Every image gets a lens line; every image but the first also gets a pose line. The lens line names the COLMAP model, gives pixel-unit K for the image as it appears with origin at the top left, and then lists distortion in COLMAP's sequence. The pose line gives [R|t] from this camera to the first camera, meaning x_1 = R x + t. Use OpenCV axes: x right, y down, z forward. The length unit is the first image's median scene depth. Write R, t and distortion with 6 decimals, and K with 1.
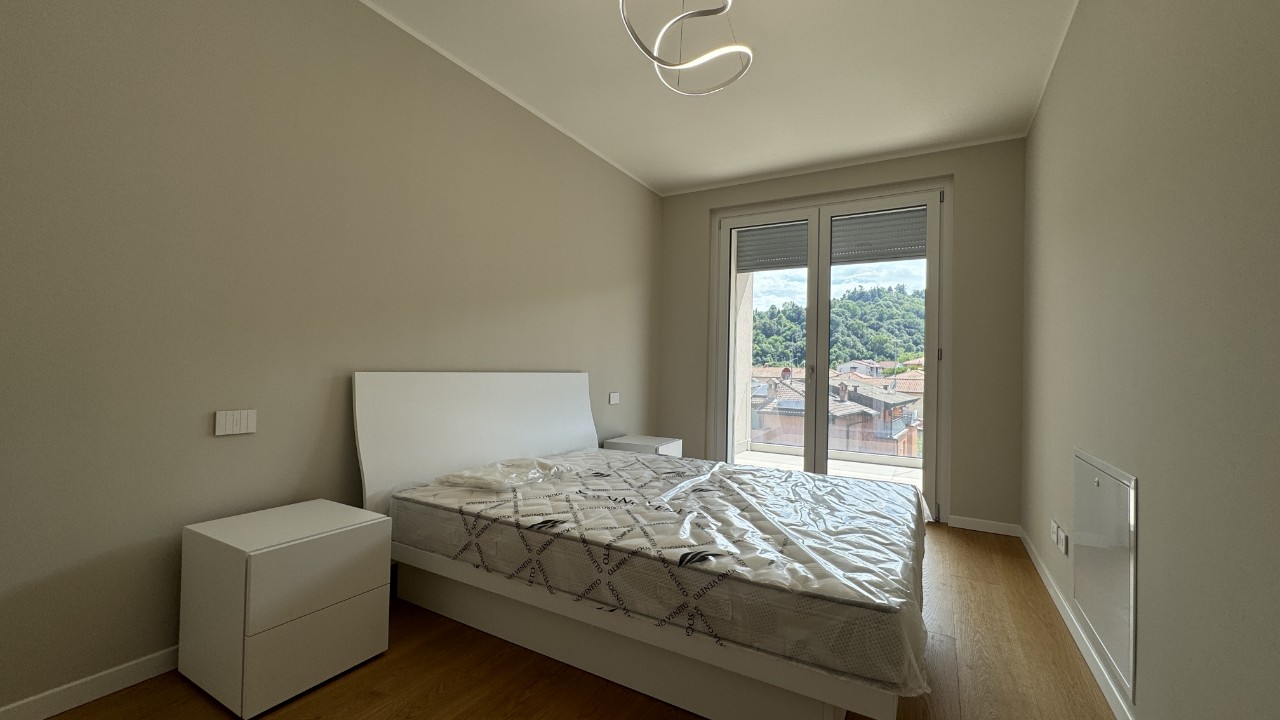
lens RADIAL K [[511.0, 0, 638.9], [0, 511.0, 360.5], [0, 0, 1]] dist [-0.002554, 0.000489]
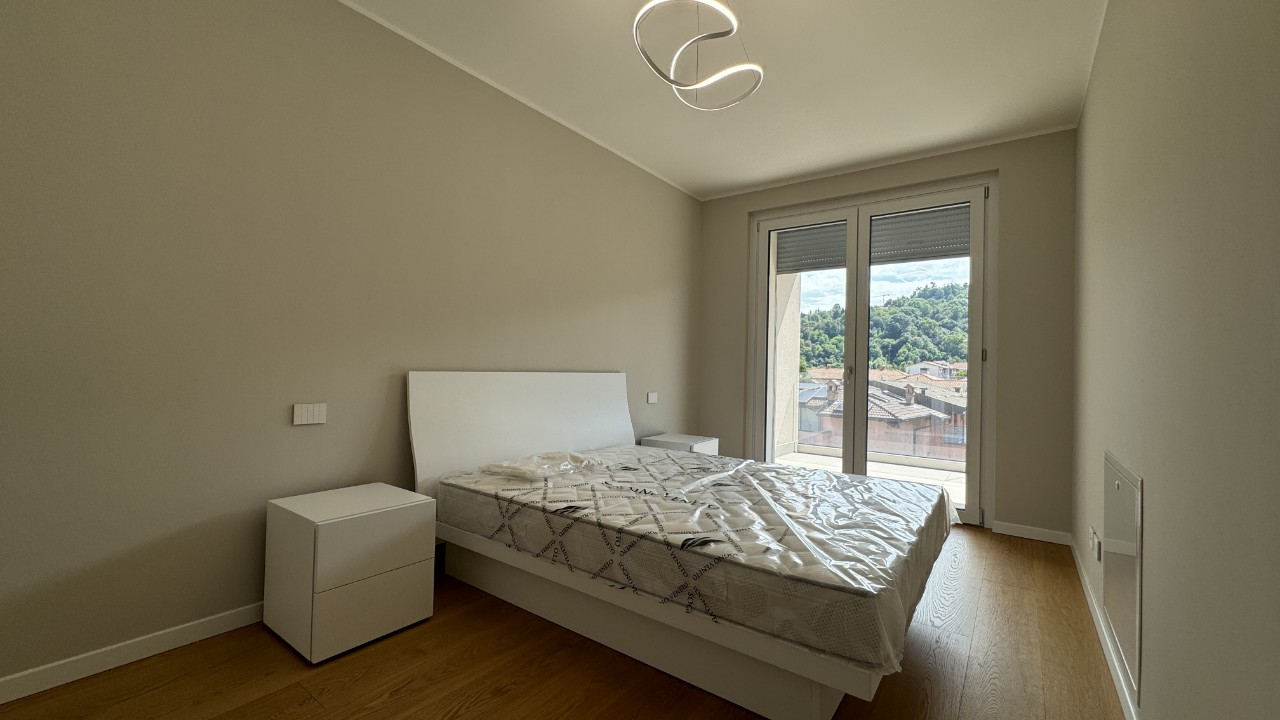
lens RADIAL K [[511.0, 0, 638.9], [0, 511.0, 360.5], [0, 0, 1]] dist [-0.002554, 0.000489]
pose [[0.993717, 0.000339, -0.111918, 0.086281], [-0.000542, 0.999998, -0.001787, 0.000684], [0.111917, 0.001836, 0.993716, -0.074130]]
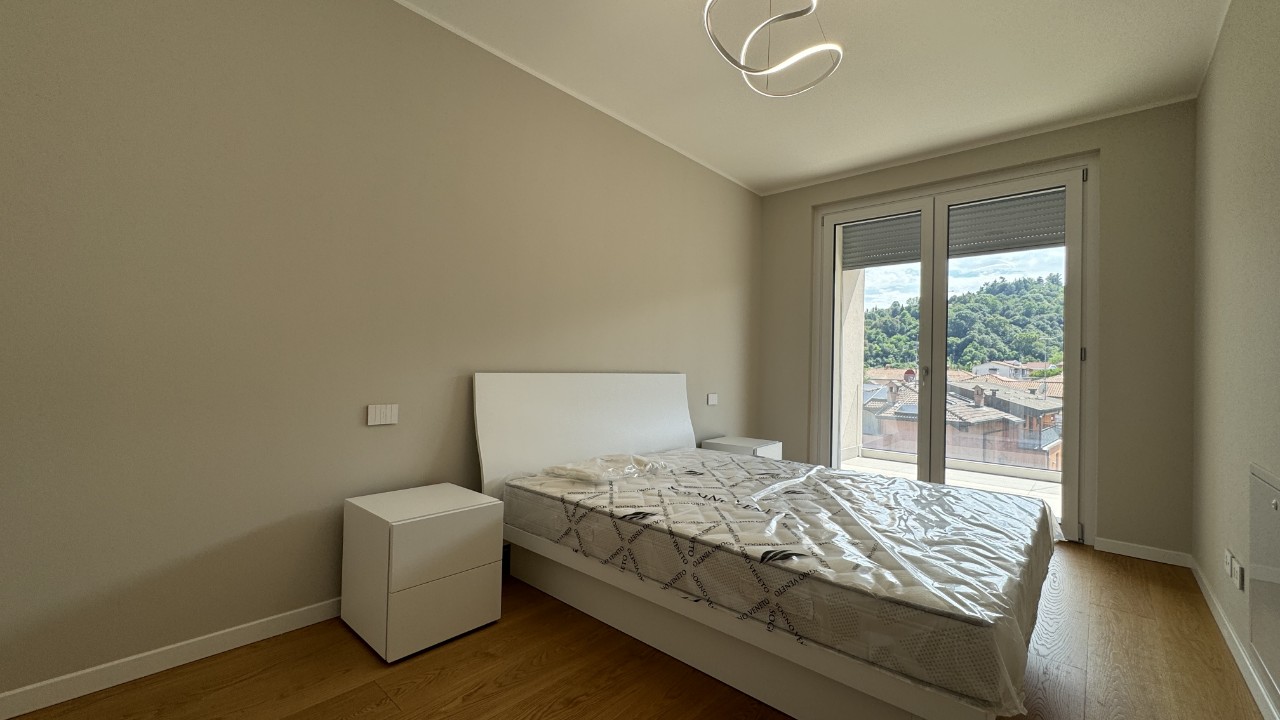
lens RADIAL K [[511.0, 0, 638.9], [0, 511.0, 360.5], [0, 0, 1]] dist [-0.002554, 0.000489]
pose [[0.978207, -0.003068, -0.207610, 0.041419], [0.002457, 0.999992, -0.003200, 0.000113], [0.207618, 0.002621, 0.978207, -0.040859]]
